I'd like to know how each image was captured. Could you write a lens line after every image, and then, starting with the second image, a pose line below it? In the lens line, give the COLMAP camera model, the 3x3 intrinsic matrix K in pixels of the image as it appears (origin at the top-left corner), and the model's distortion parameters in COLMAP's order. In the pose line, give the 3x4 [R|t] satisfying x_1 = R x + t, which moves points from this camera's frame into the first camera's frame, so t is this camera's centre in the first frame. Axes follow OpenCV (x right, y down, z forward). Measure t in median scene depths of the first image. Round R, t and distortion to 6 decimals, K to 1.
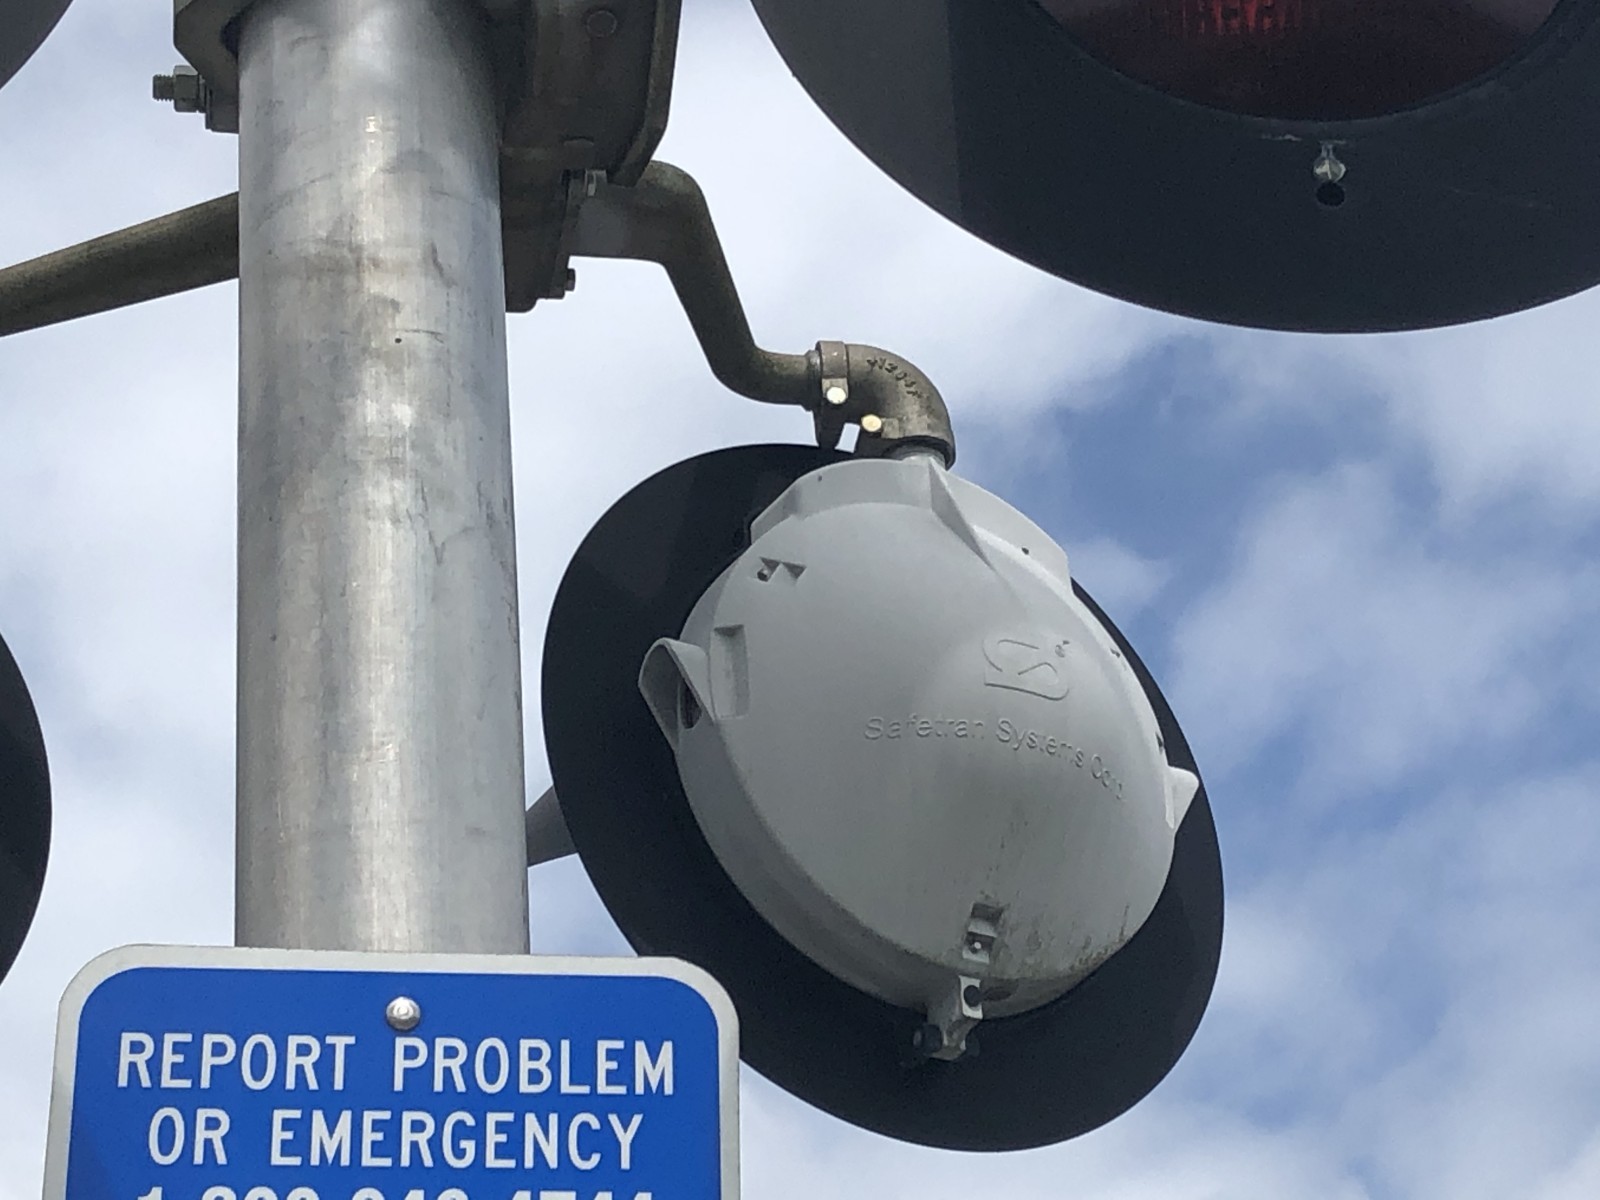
lens RADIAL K [[3795.7, 0, 838.1], [0, 3795.7, 551.2], [0, 0, 1]] dist [0.141585, 0.000000]
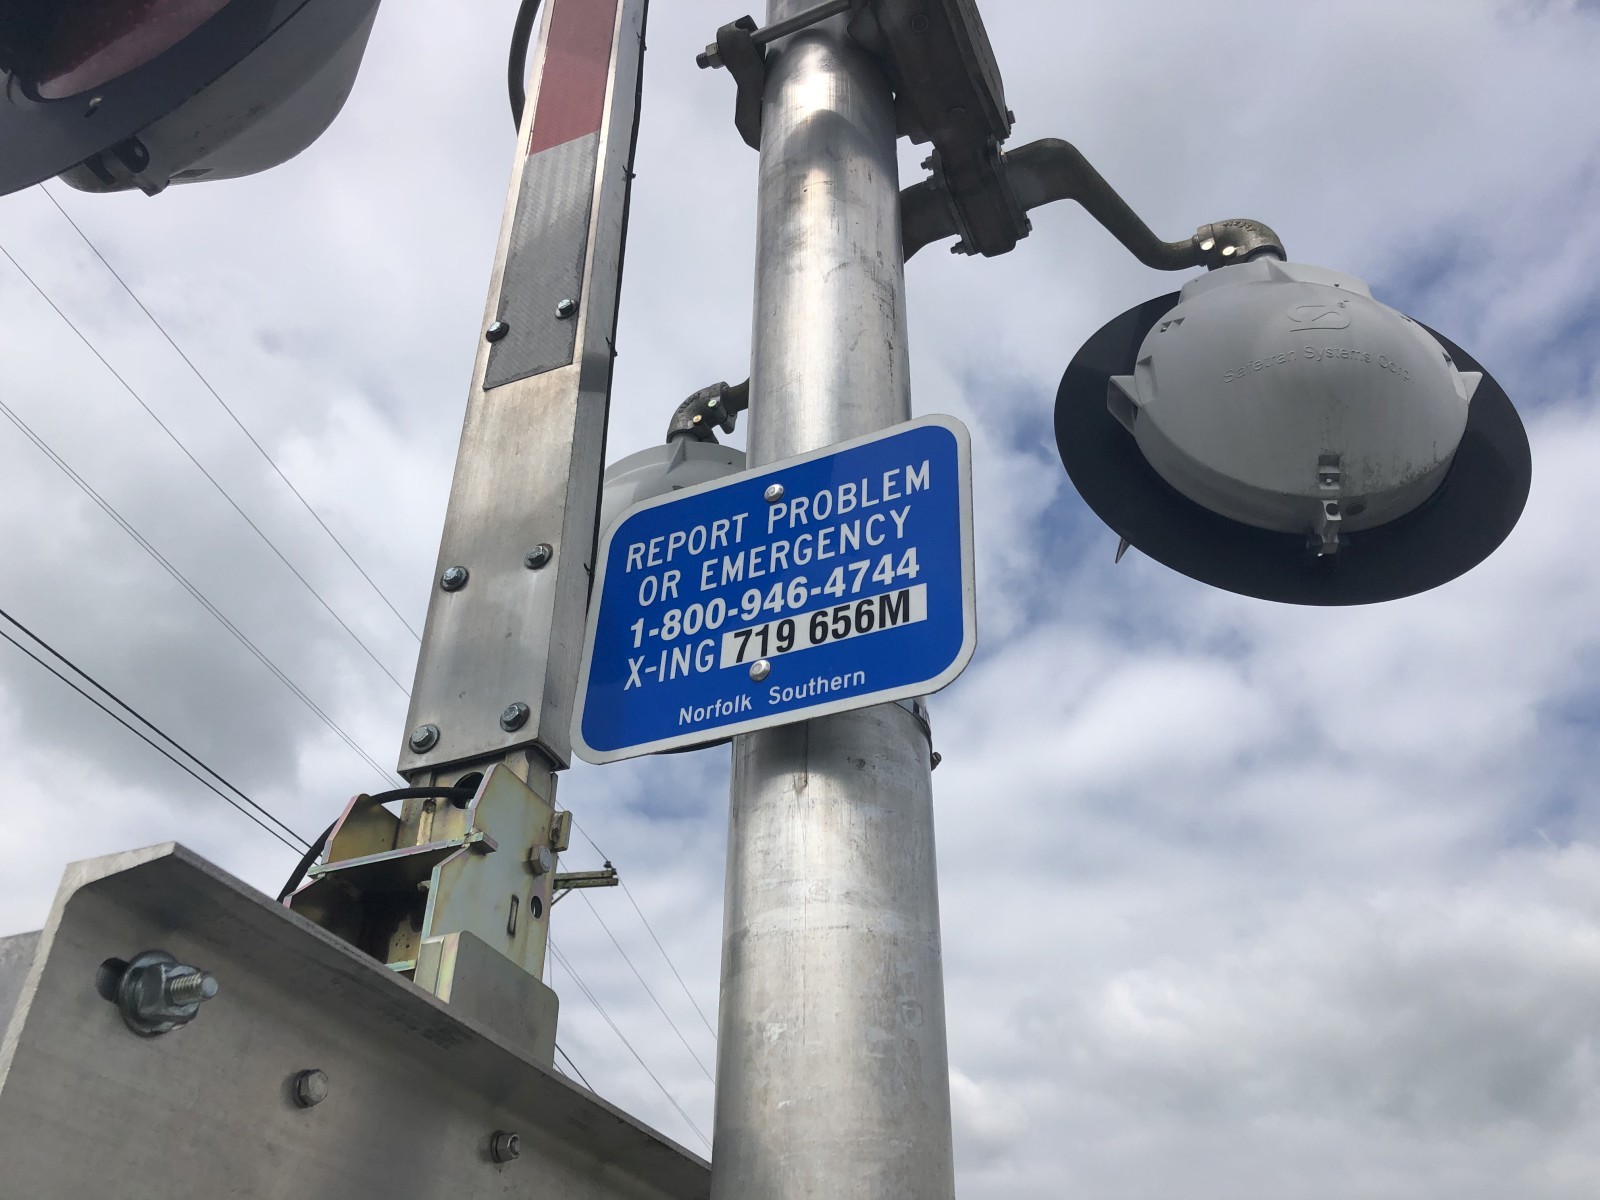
lens RADIAL K [[1301.8, 0, 836.3], [0, 1301.8, 594.4], [0, 0, 1]] dist [0.040980, -0.052233]
pose [[0.830897, -0.267168, -0.488090, 0.167392], [0.226689, 0.963625, -0.141559, 0.249044], [0.508156, 0.006977, 0.861237, 0.541063]]
